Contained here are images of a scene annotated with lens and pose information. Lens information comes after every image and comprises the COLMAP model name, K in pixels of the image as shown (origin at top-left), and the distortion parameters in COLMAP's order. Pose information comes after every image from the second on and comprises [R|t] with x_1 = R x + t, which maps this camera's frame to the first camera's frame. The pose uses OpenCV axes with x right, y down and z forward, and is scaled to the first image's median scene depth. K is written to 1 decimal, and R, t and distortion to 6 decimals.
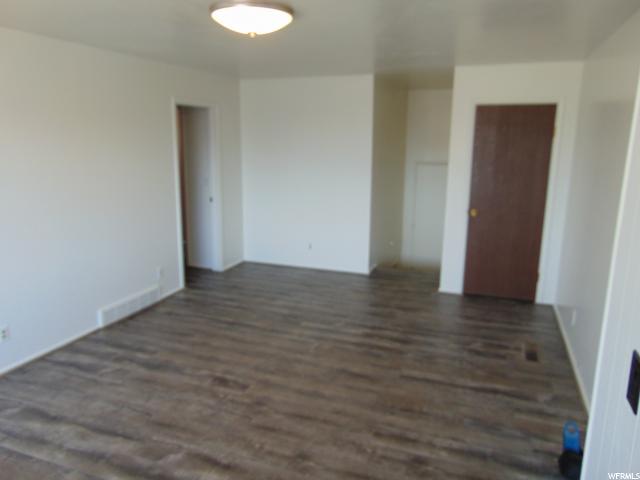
lens RADIAL K [[481.8, 0, 318.1], [0, 481.8, 239.0], [0, 0, 1]] dist [-0.036665, 0.059533]
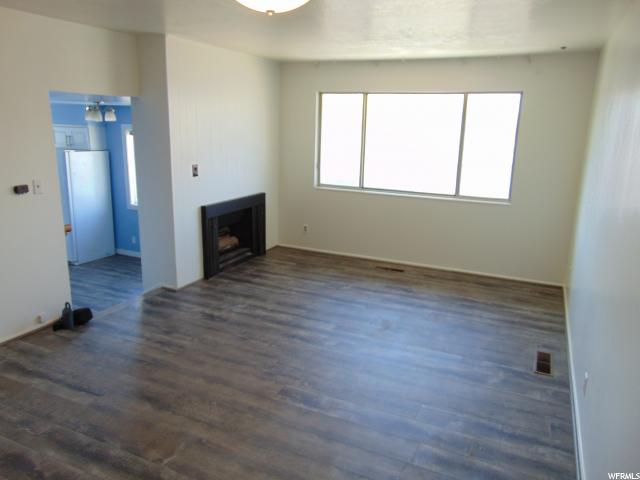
lens RADIAL K [[481.8, 0, 318.1], [0, 481.8, 239.0], [0, 0, 1]] dist [-0.036665, 0.059533]
pose [[-0.996659, -0.058355, 0.057141, -0.264714], [-0.028572, 0.904547, 0.425416, -0.368952], [-0.076512, 0.422363, -0.903192, 1.768648]]
